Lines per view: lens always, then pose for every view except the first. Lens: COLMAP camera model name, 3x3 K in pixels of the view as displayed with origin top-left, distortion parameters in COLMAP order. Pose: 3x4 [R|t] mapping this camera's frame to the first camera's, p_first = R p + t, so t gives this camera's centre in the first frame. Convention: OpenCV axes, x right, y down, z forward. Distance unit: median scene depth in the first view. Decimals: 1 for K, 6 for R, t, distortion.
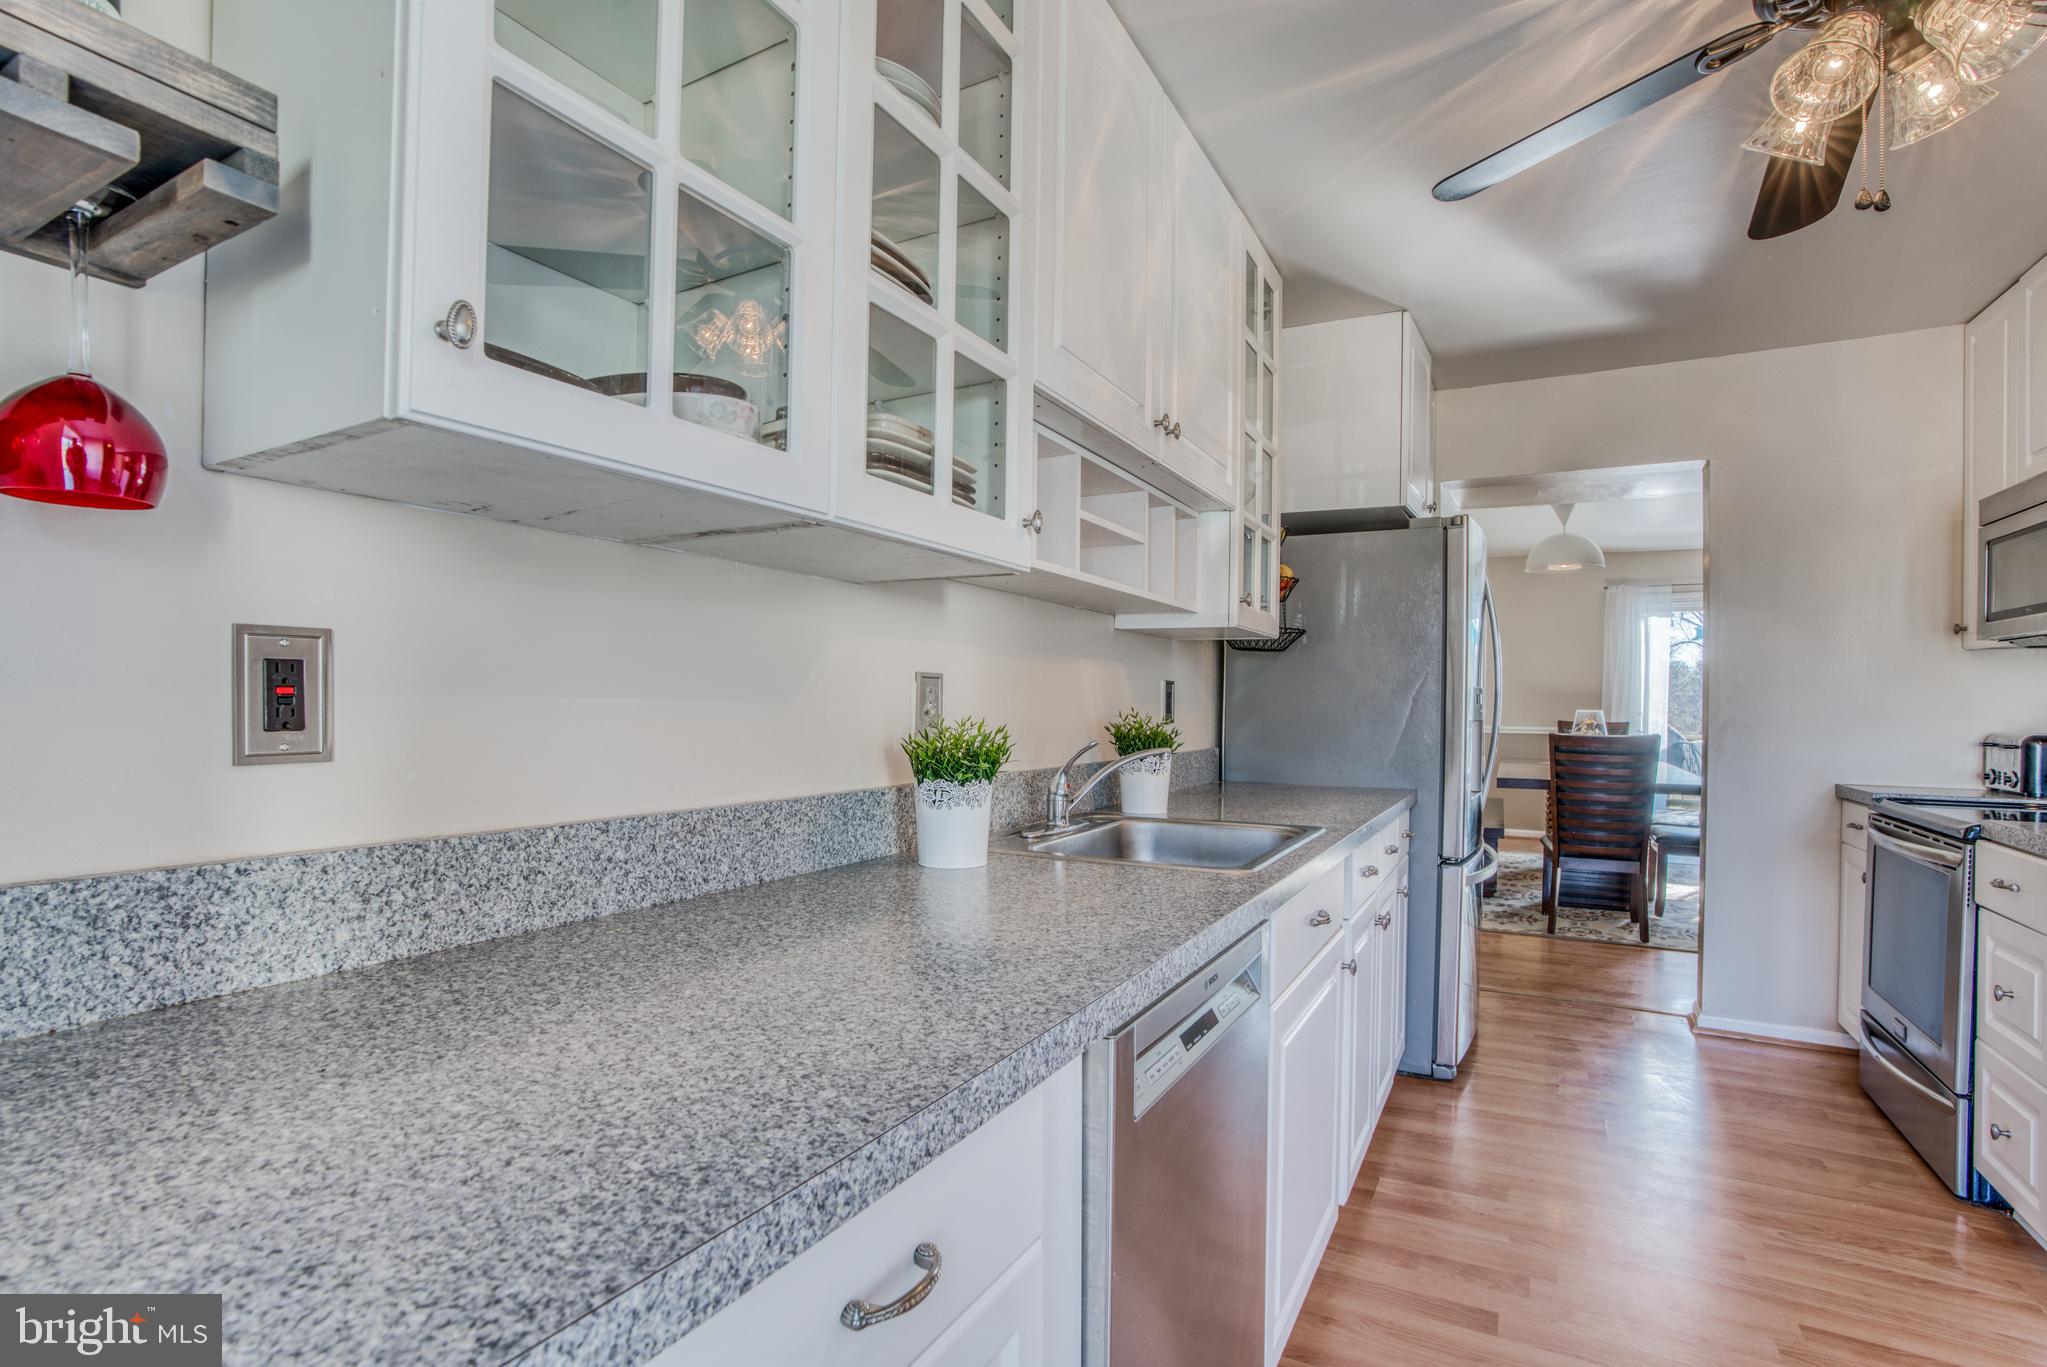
lens RADIAL K [[960.3, 0, 1010.3], [0, 960.3, 701.9], [0, 0, 1]] dist [-0.077136, 0.031093]
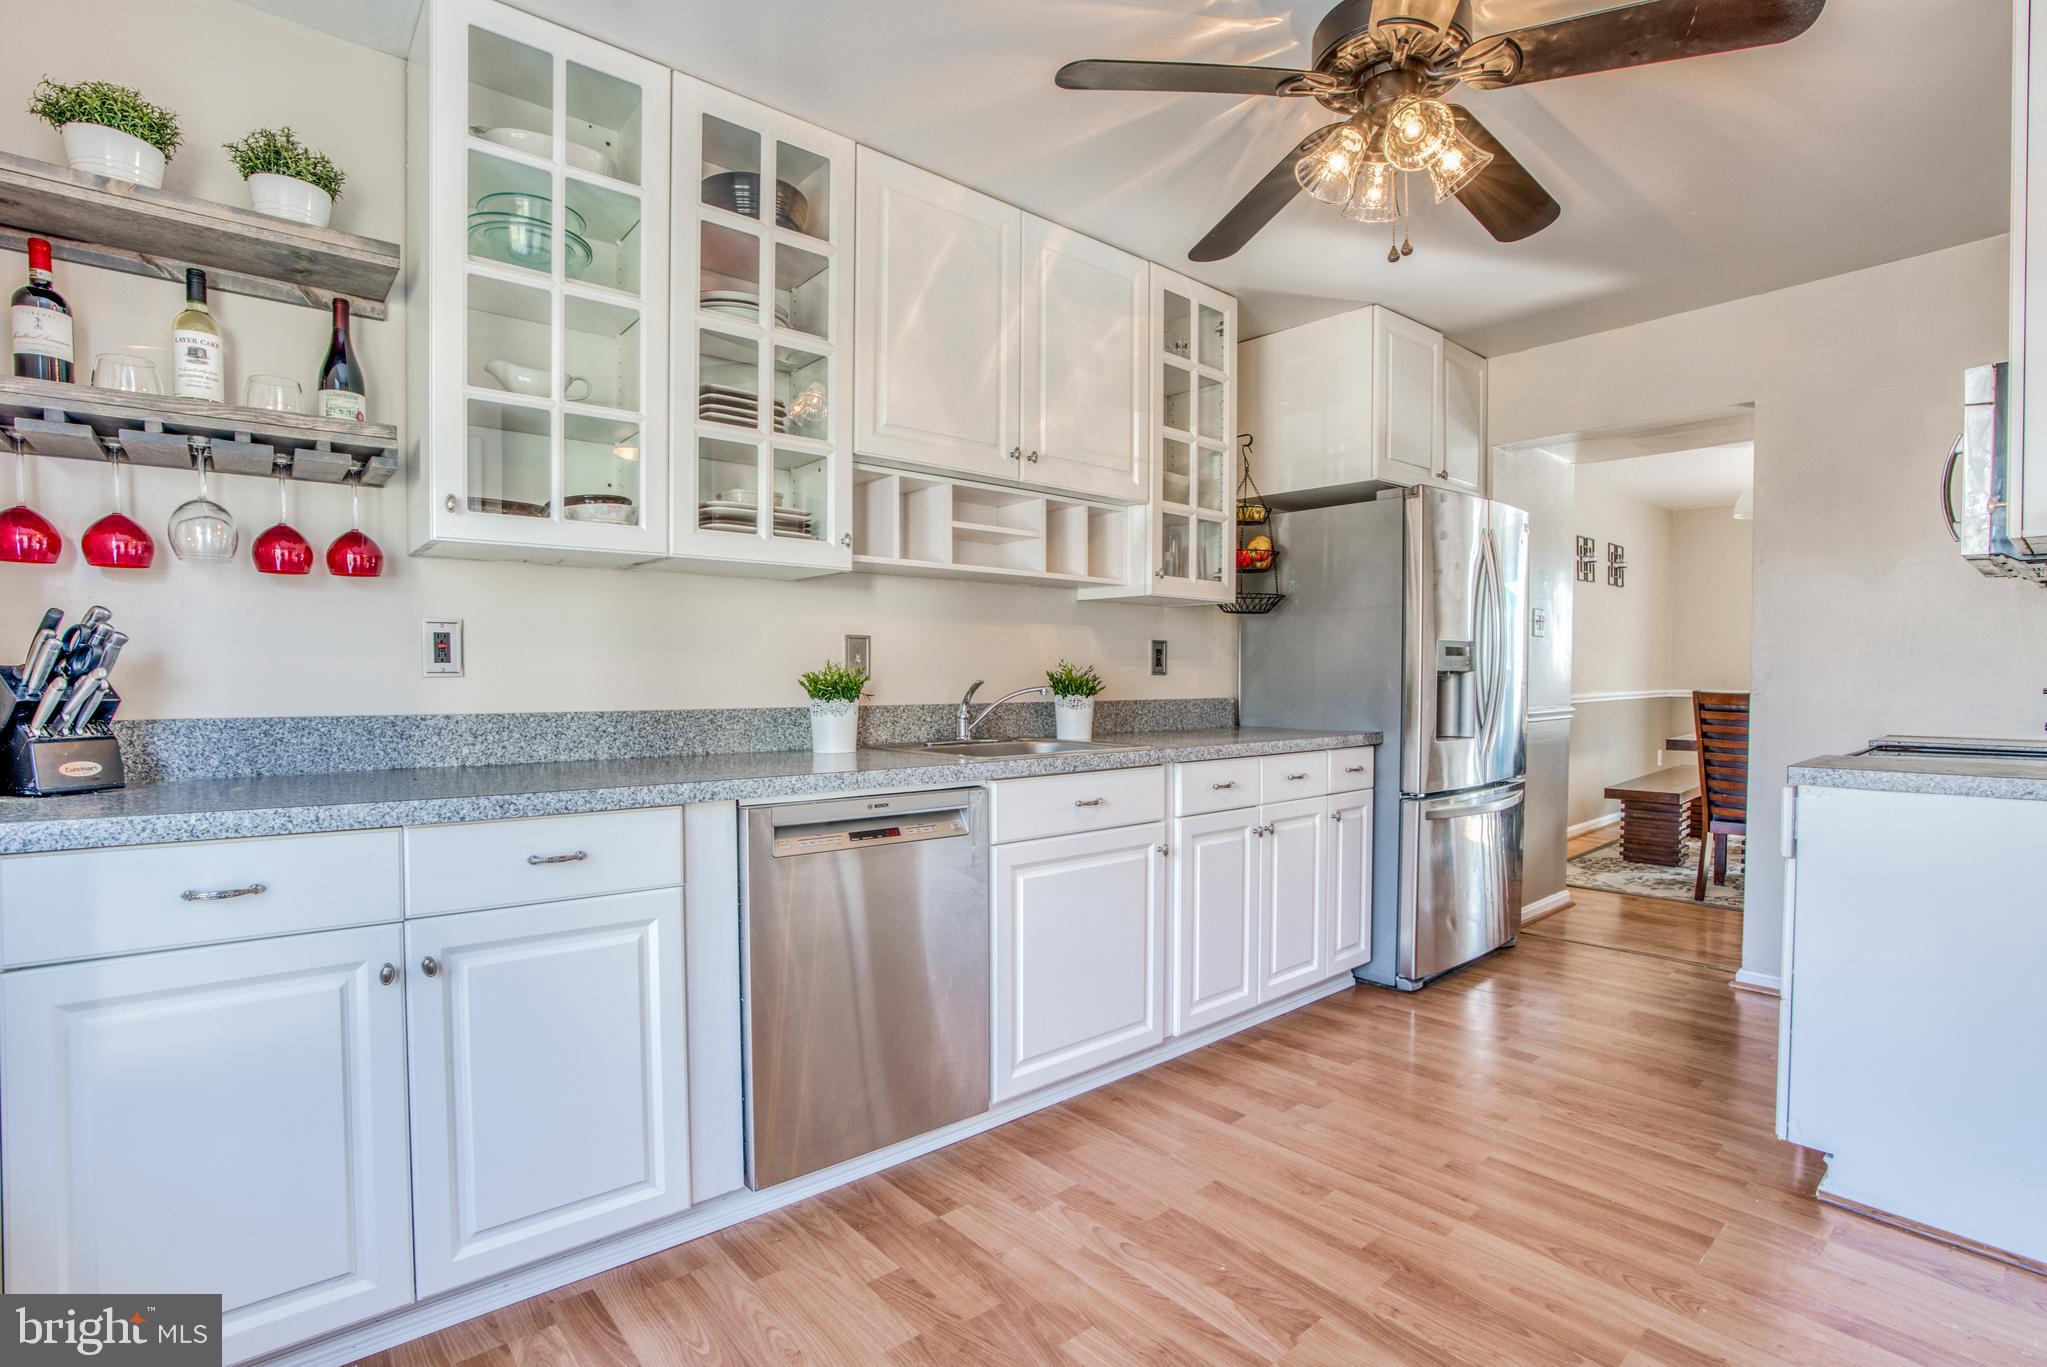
lens RADIAL K [[960.3, 0, 1010.3], [0, 960.3, 701.9], [0, 0, 1]] dist [-0.077136, 0.031093]
pose [[0.934057, -0.001824, -0.357119, 0.987751], [0.010267, 0.999711, 0.021746, 0.064640], [0.356976, -0.023979, 0.933806, -0.500347]]
